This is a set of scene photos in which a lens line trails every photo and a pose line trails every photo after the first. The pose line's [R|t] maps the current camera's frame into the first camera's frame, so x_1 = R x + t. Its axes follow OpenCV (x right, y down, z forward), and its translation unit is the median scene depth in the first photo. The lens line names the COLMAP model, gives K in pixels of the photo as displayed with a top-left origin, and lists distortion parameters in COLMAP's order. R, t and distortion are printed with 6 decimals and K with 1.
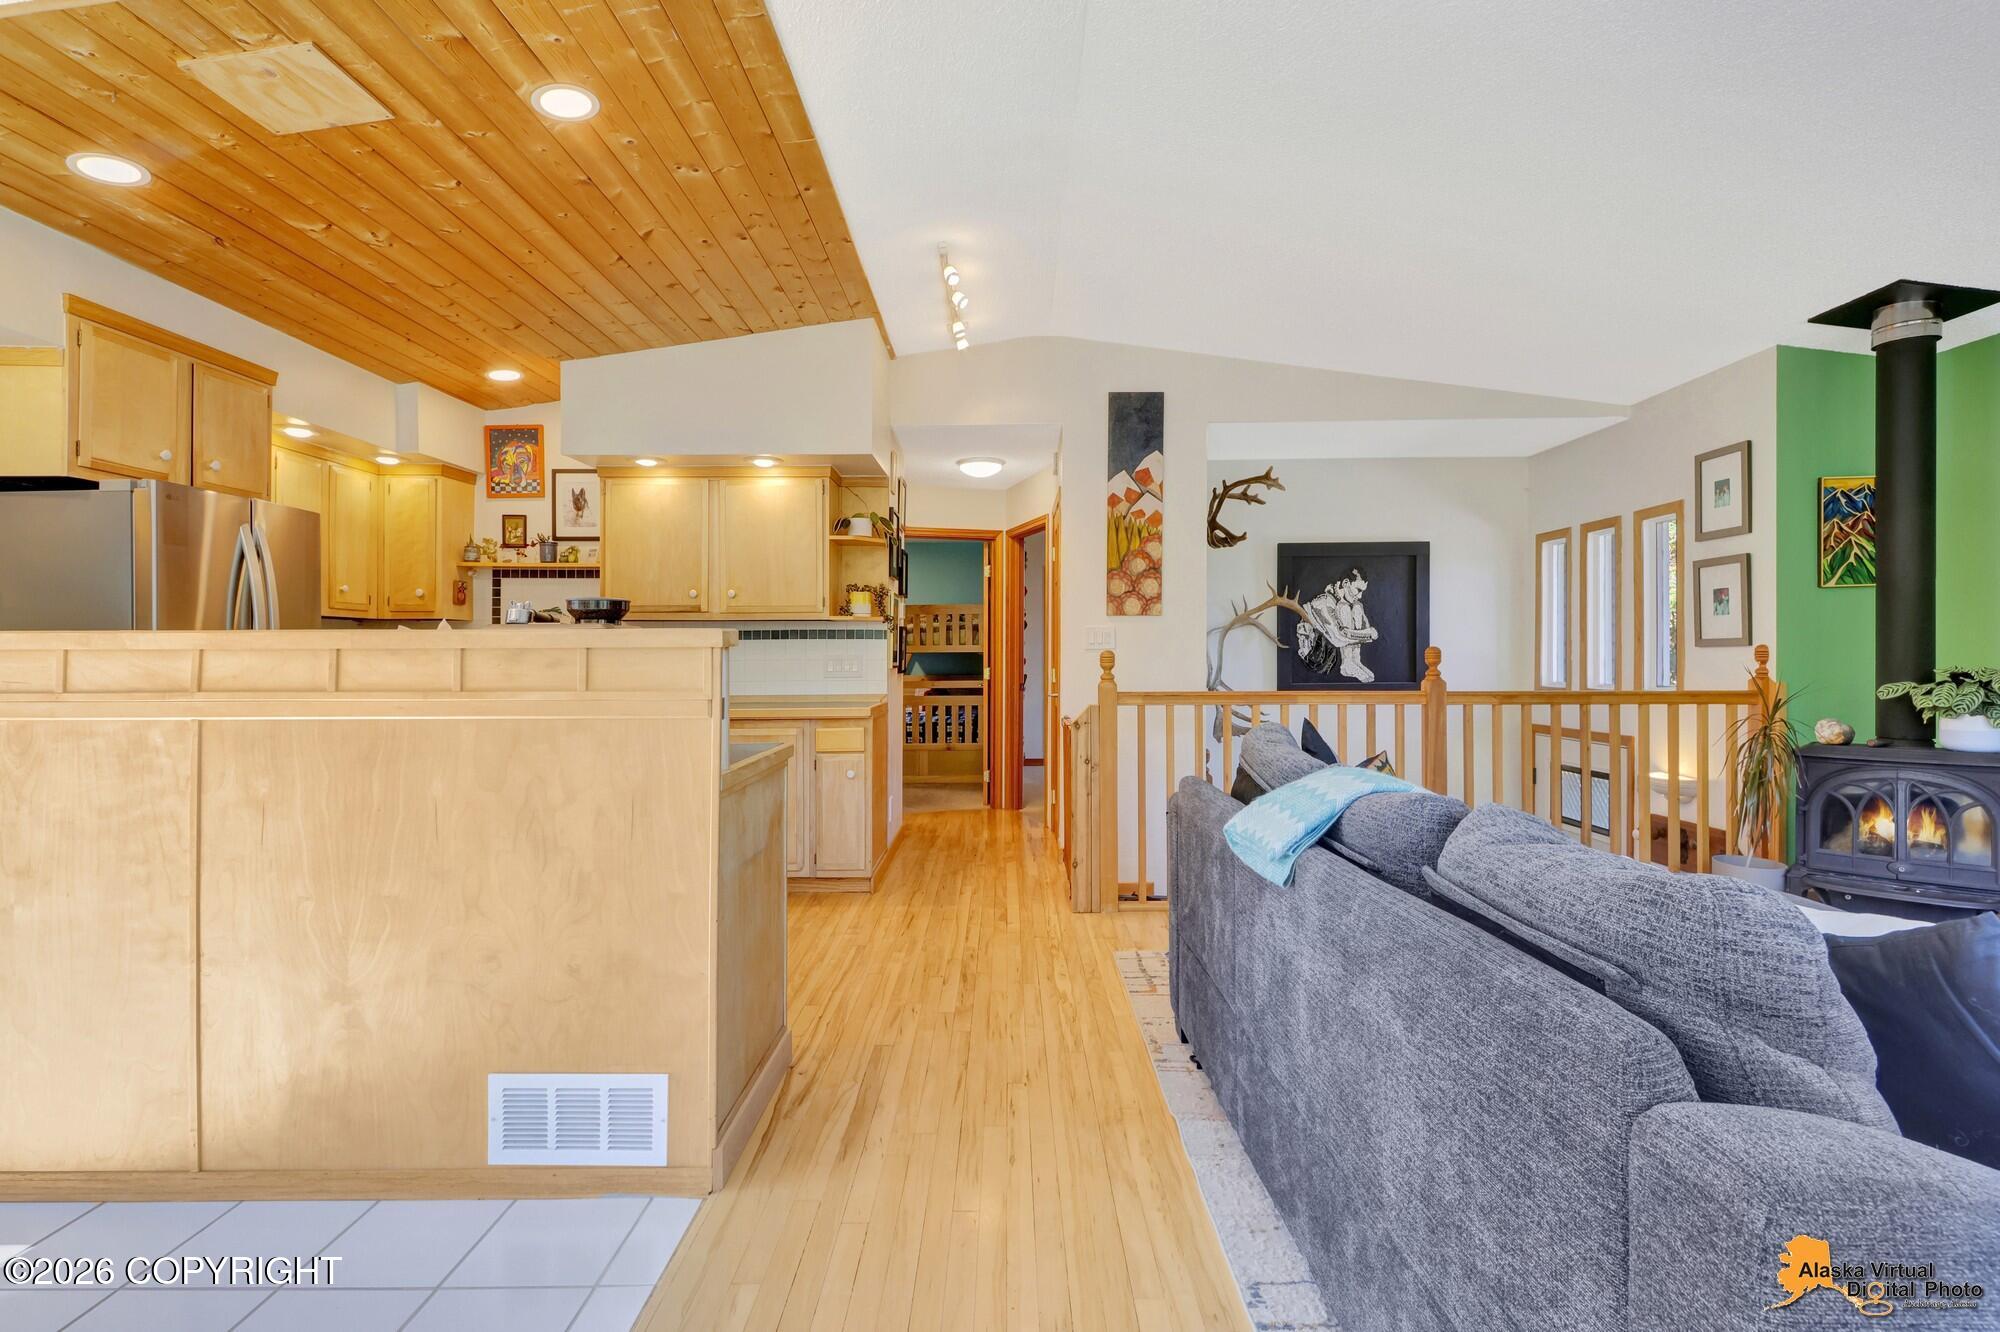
lens RADIAL K [[939.7, 0, 990.1], [0, 939.7, 657.2], [0, 0, 1]] dist [-0.018620, -0.000081]
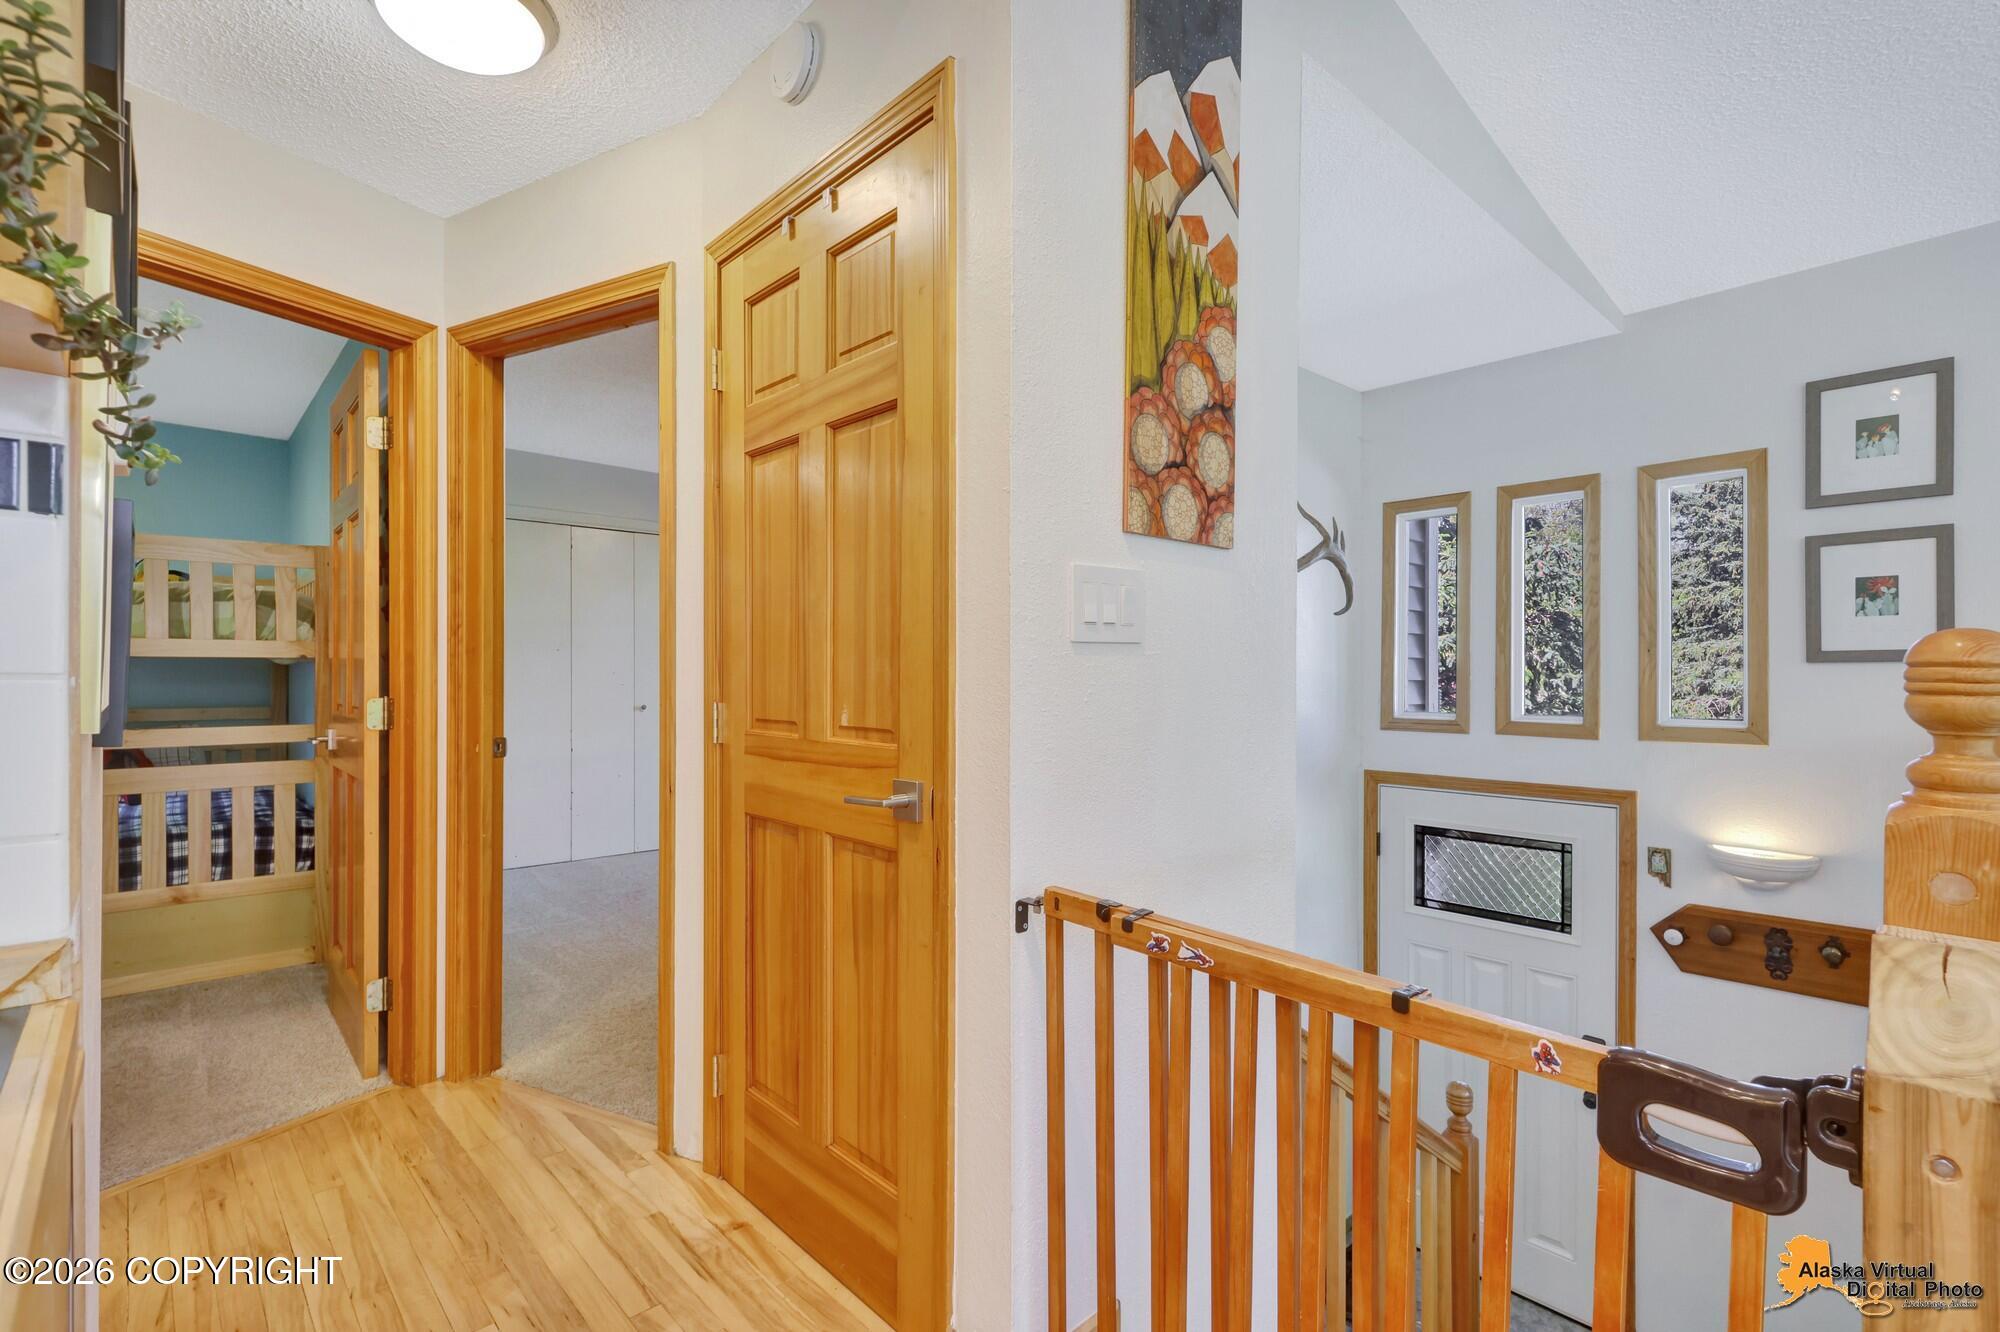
lens RADIAL K [[900.5, 0, 1015.8], [0, 900.5, 684.7], [0, 0, 1]] dist [0.000434, -0.000129]
pose [[0.708778, -0.002659, 0.705427, -0.104766], [-0.005573, 0.999941, 0.009368, 0.001973], [-0.705410, -0.010571, 0.708721, 0.822100]]
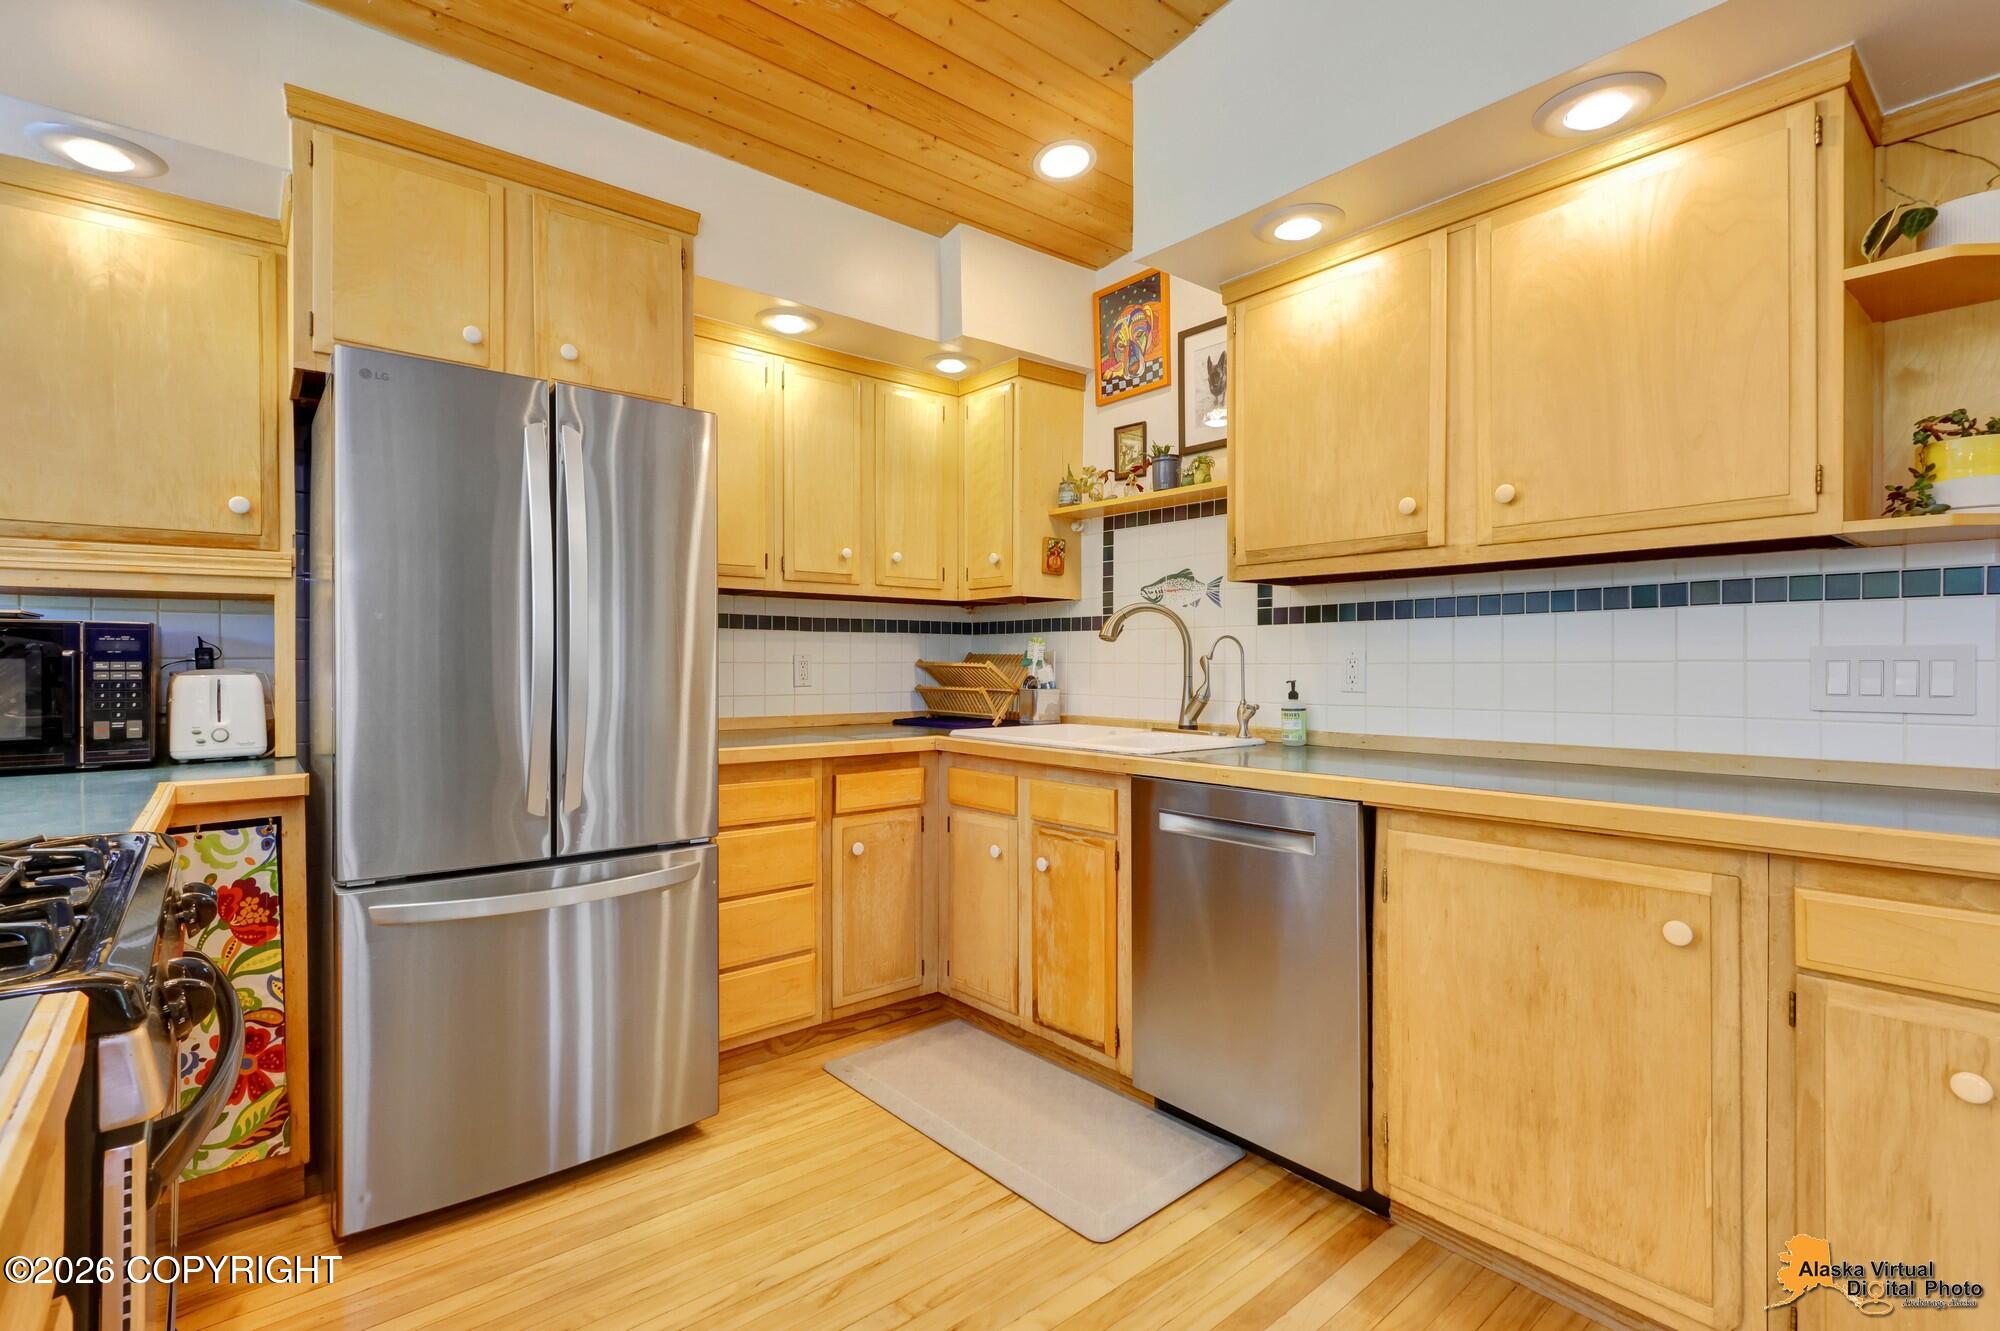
lens RADIAL K [[903.1, 0, 989.0], [0, 903.1, 665.6], [0, 0, 1]] dist [0.001261, -0.000085]
pose [[0.658351, 0.005658, -0.752690, -0.122911], [-0.003635, 0.999984, 0.004337, 0.004467], [0.752702, -0.000119, 0.658361, 0.547929]]
